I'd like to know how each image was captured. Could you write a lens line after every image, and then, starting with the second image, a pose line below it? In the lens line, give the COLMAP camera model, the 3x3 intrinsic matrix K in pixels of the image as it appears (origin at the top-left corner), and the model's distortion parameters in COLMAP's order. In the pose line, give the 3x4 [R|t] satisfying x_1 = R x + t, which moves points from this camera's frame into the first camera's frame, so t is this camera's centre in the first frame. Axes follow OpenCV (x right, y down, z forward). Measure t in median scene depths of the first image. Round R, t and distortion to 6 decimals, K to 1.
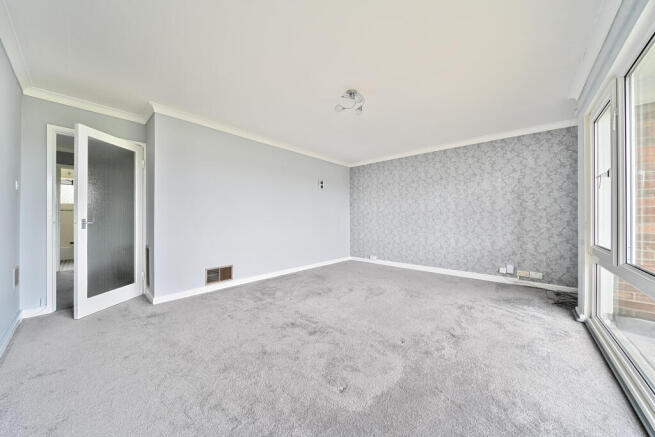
lens RADIAL K [[223.8, 0, 327.5], [0, 223.8, 218.5], [0, 0, 1]] dist [-0.000372, -0.000022]
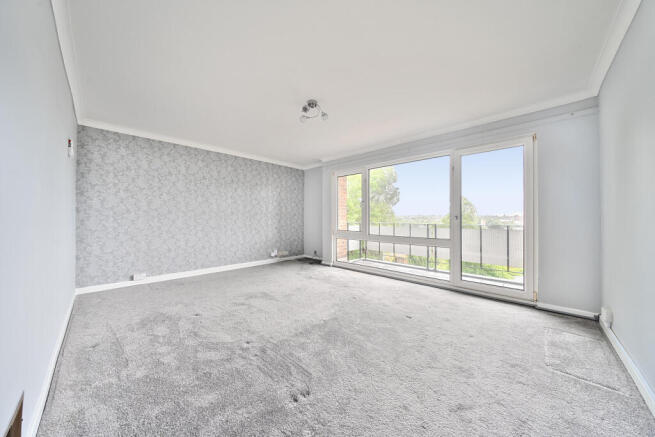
lens RADIAL K [[223.8, 0, 327.5], [0, 223.8, 218.5], [0, 0, 1]] dist [-0.000372, -0.000022]
pose [[0.044645, -0.000563, 0.999003, -0.558513], [-0.002493, 0.999997, 0.000675, -0.002404], [-0.999000, -0.002521, 0.044644, 0.503523]]
